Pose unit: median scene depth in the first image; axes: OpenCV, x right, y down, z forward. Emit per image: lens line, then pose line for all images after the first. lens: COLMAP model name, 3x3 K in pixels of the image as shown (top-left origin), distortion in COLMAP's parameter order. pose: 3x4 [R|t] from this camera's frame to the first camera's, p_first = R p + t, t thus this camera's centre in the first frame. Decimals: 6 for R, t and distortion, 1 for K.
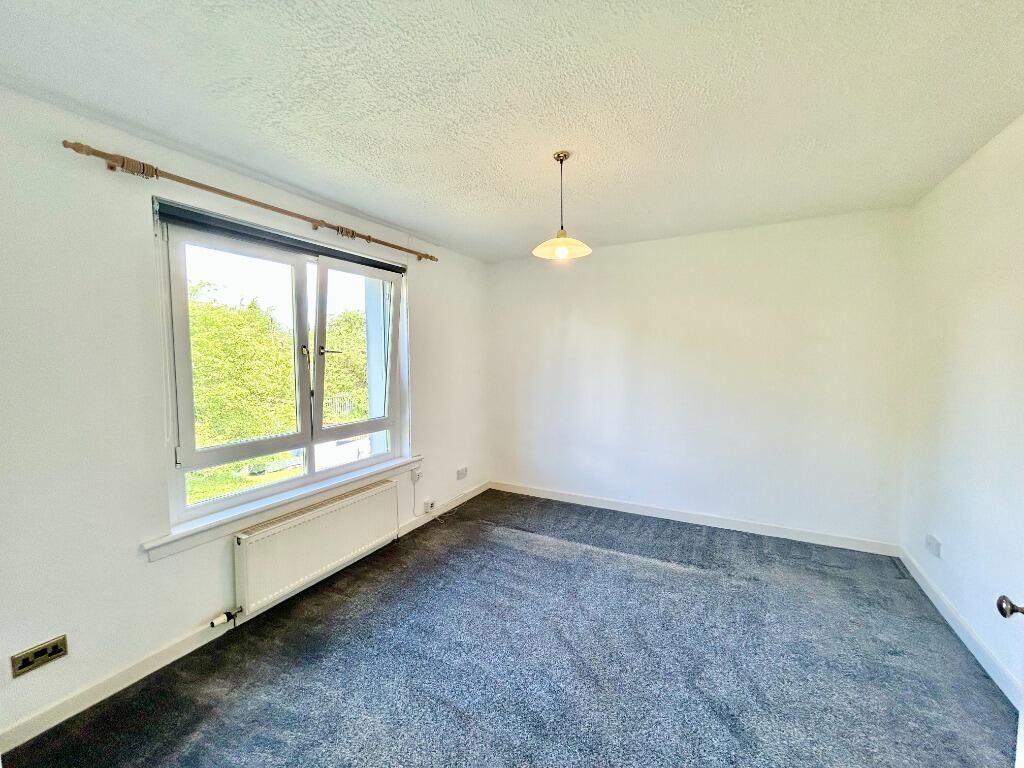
lens RADIAL K [[411.1, 0, 513.9], [0, 411.1, 387.0], [0, 0, 1]] dist [0.002516, 0.000347]
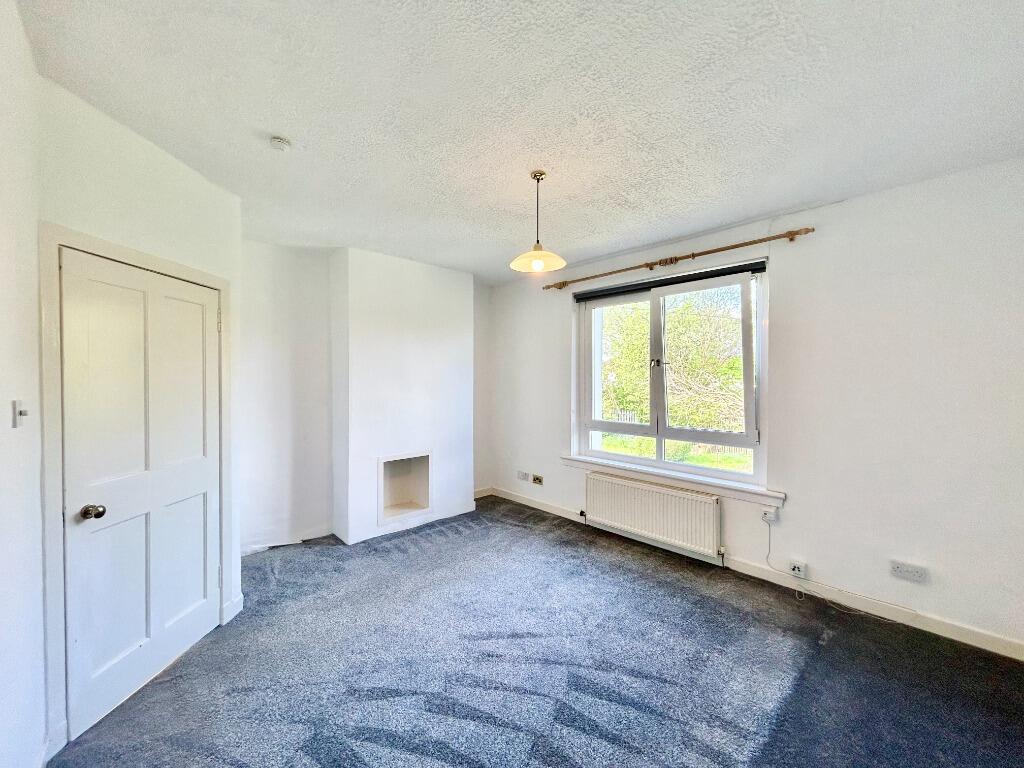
lens RADIAL K [[411.1, 0, 514.7], [0, 411.1, 378.9], [0, 0, 1]] dist [0.002516, 0.000347]
pose [[-0.303690, 0.022196, -0.952512, 0.840470], [-0.058552, 0.997404, 0.041911, -0.065049], [0.950970, 0.068500, -0.301602, 0.946495]]
